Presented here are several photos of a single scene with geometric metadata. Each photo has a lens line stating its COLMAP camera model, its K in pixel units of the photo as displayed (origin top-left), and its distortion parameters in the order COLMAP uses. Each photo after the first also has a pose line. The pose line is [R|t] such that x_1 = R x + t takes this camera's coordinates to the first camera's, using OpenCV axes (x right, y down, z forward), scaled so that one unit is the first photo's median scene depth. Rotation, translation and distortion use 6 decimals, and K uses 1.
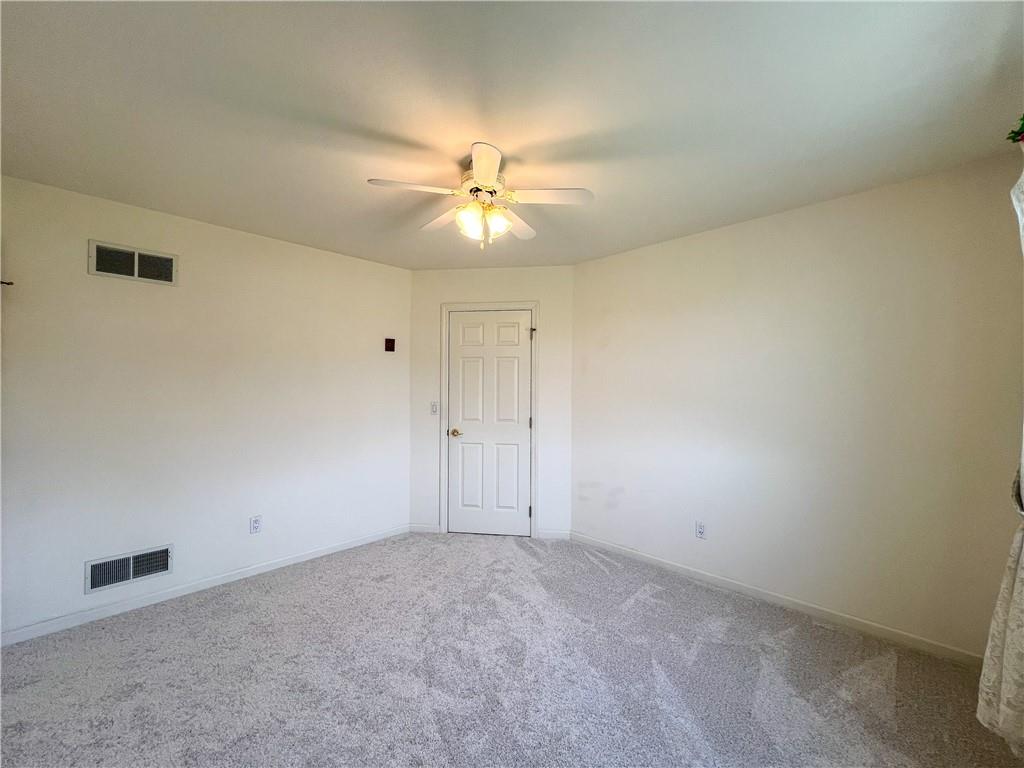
lens RADIAL K [[408.8, 0, 510.7], [0, 408.8, 382.3], [0, 0, 1]] dist [-0.001829, 0.000125]
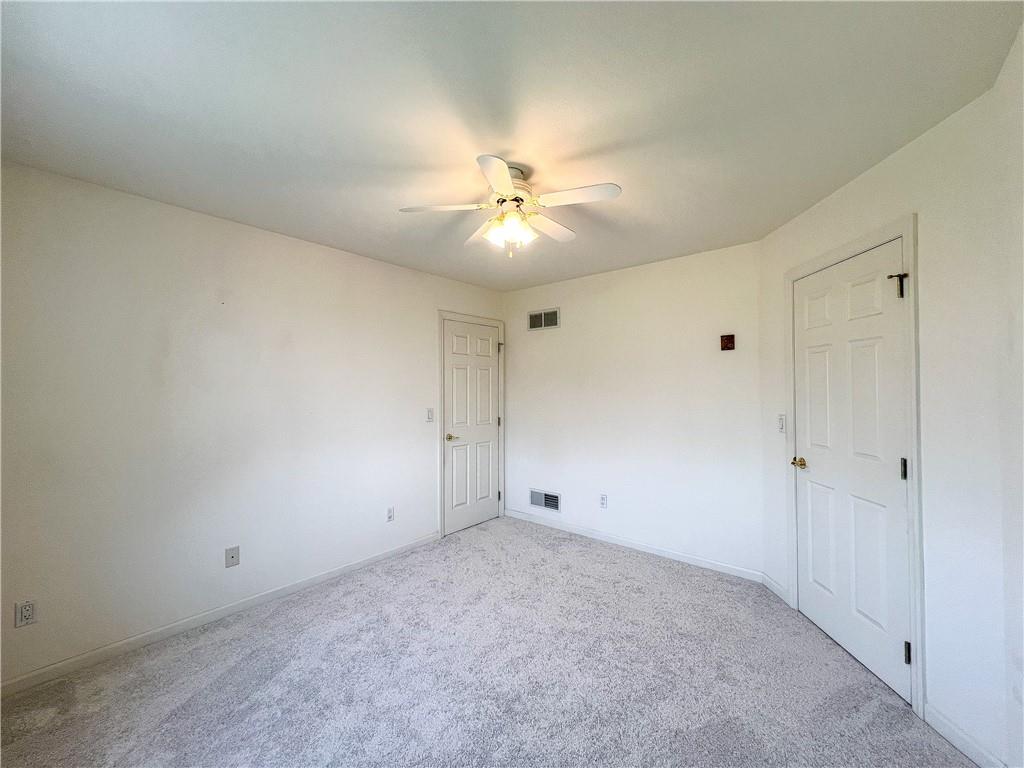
lens RADIAL K [[408.8, 0, 510.7], [0, 408.8, 382.3], [0, 0, 1]] dist [-0.001829, 0.000125]
pose [[0.071698, -0.023143, -0.997158, 0.523034], [0.009250, 0.999703, -0.022537, 0.004853], [0.997384, -0.007607, 0.071891, 0.521419]]
